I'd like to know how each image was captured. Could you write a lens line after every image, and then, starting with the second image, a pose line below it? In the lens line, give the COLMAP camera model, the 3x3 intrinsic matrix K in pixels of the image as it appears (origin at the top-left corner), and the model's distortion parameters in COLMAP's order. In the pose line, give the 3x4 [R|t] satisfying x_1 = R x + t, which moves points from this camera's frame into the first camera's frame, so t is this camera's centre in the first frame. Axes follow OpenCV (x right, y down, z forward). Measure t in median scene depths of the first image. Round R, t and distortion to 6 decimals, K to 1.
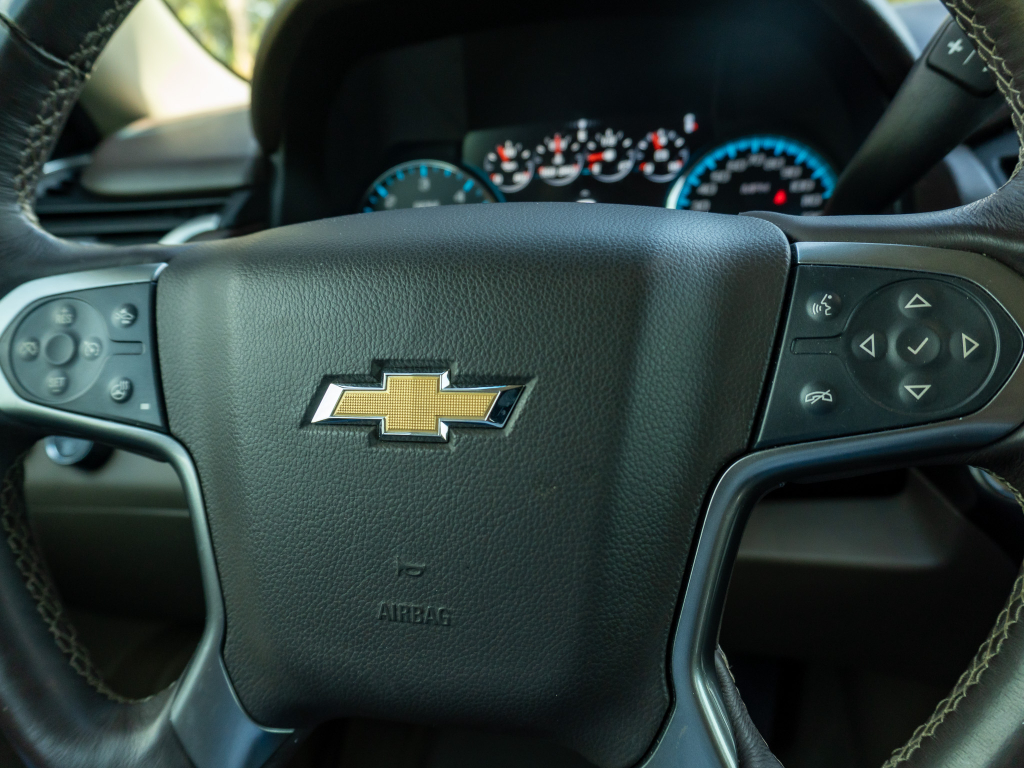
lens RADIAL K [[758.9, 0, 452.5], [0, 758.9, 383.1], [0, 0, 1]] dist [-0.018643, -0.000416]
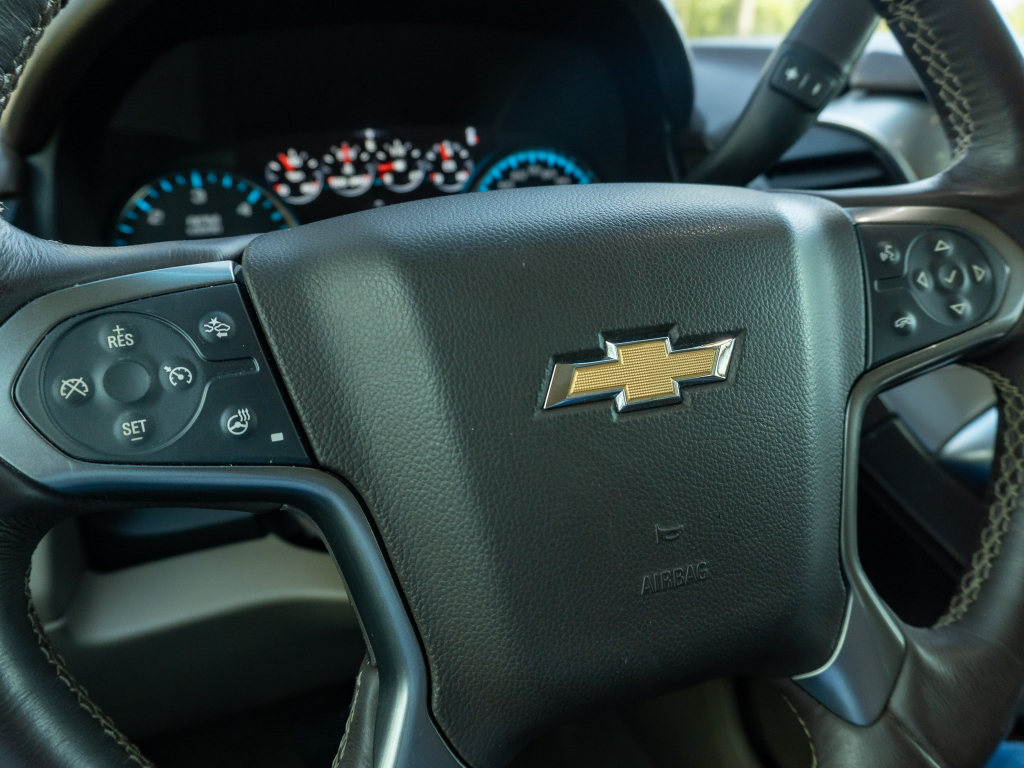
lens RADIAL K [[775.8, 0, 512.9], [0, 775.8, 386.7], [0, 0, 1]] dist [-0.019836, -0.004323]
pose [[0.828763, -0.133993, 0.543322, -0.266334], [0.155466, 0.987820, 0.006473, 0.004949], [-0.537571, 0.079104, 0.839500, 0.082654]]
